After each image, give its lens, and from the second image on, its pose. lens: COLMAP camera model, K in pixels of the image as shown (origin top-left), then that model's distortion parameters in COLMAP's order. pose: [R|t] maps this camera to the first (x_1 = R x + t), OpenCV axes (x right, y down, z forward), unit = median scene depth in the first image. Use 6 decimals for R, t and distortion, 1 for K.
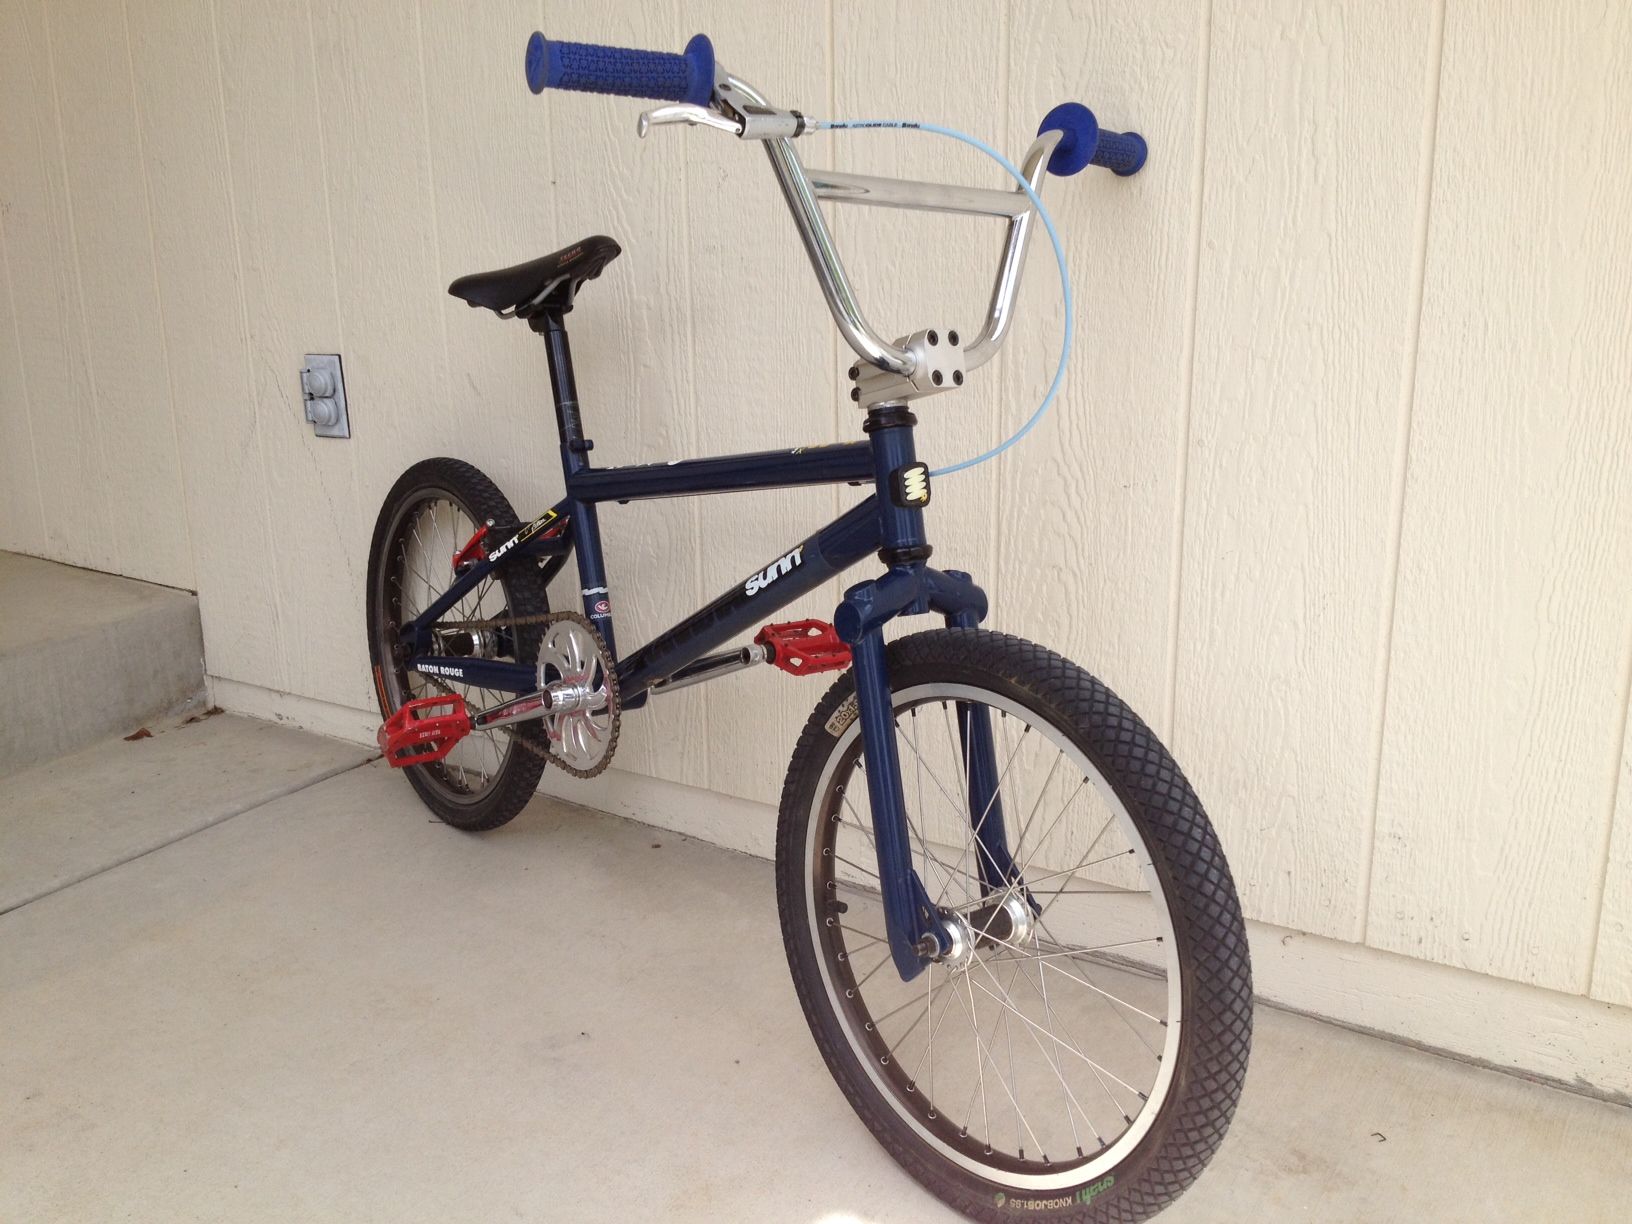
lens RADIAL K [[1515.5, 0, 816.0], [0, 1515.5, 612.0], [0, 0, 1]] dist [0.104260, -0.230864]
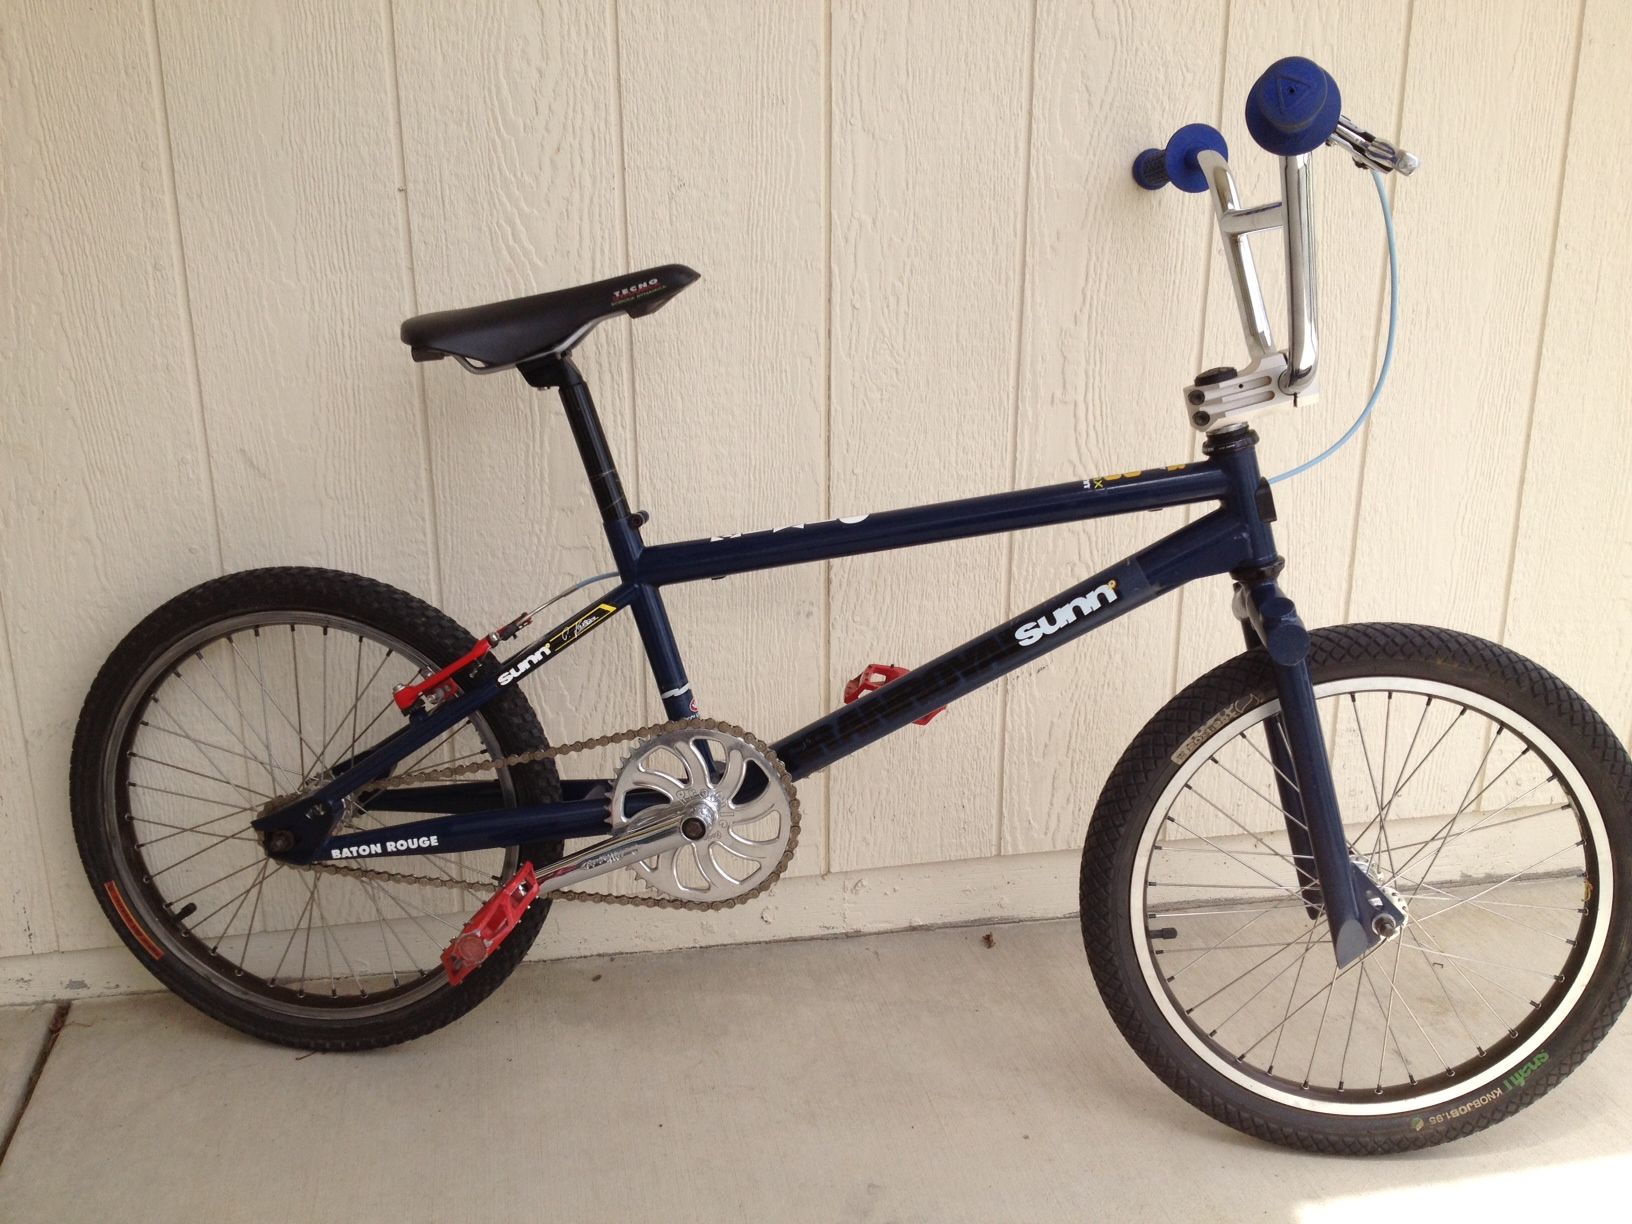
lens RADIAL K [[1515.5, 0, 816.0], [0, 1515.5, 612.0], [0, 0, 1]] dist [0.104260, -0.230864]
pose [[0.719274, -0.193232, 0.667312, -0.698001], [0.177605, 0.979766, 0.092275, -0.129434], [-0.671640, 0.052147, 0.739040, 0.364108]]
